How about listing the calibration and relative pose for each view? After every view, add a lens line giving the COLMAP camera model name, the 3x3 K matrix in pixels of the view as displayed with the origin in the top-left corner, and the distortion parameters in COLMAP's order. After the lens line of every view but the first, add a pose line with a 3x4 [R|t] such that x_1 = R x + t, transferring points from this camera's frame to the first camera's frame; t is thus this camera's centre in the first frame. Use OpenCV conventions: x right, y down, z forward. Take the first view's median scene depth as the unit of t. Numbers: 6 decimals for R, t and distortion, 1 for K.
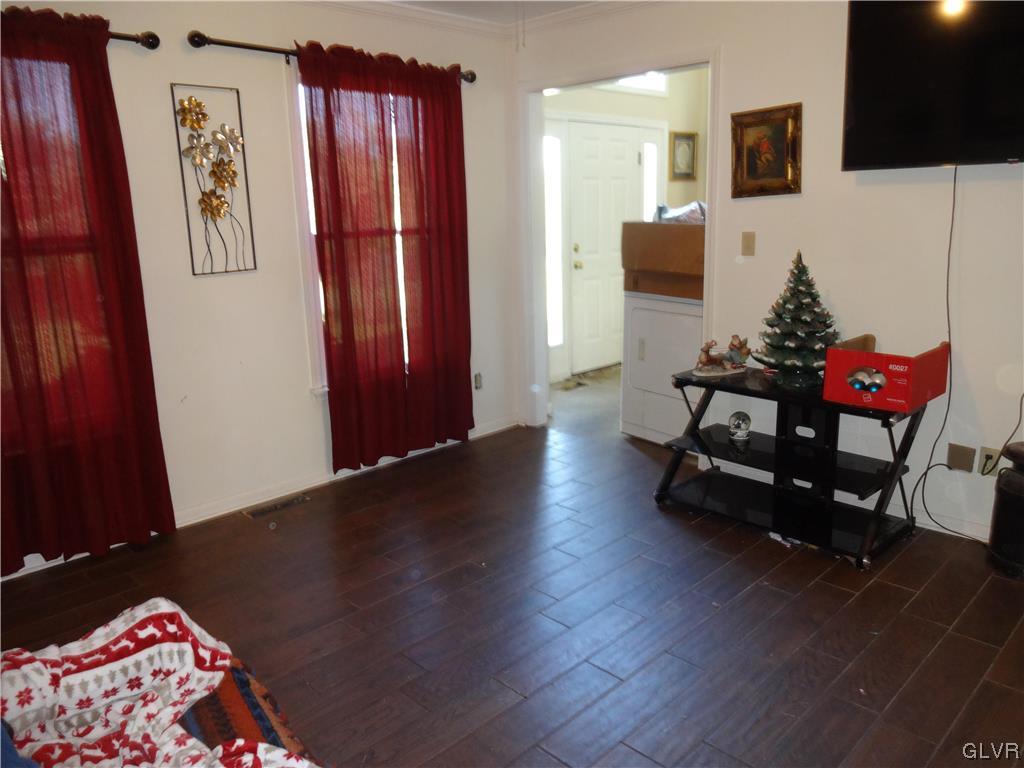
lens RADIAL K [[758.4, 0, 512.0], [0, 758.4, 384.0], [0, 0, 1]] dist [-0.019617, 0.002682]
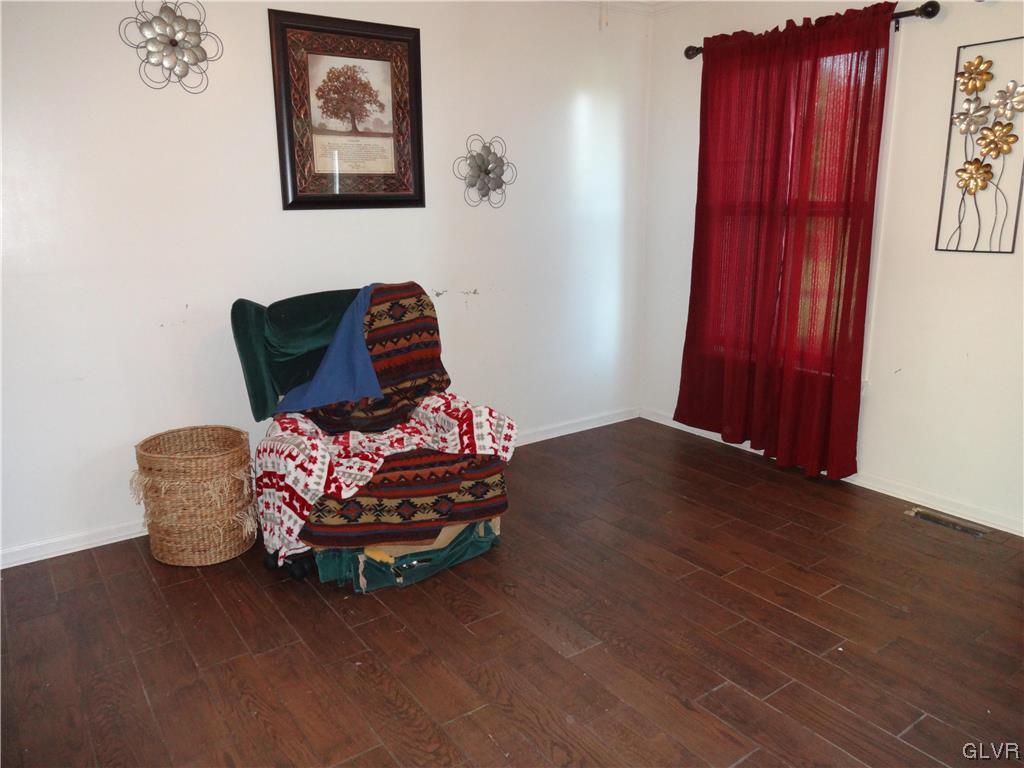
lens RADIAL K [[758.4, 0, 512.0], [0, 758.4, 384.0], [0, 0, 1]] dist [-0.019617, 0.002682]
pose [[-0.137927, 0.273054, -0.952060, 0.631841], [-0.204989, 0.932564, 0.297160, -0.165330], [0.968997, 0.236148, -0.072652, 0.612645]]
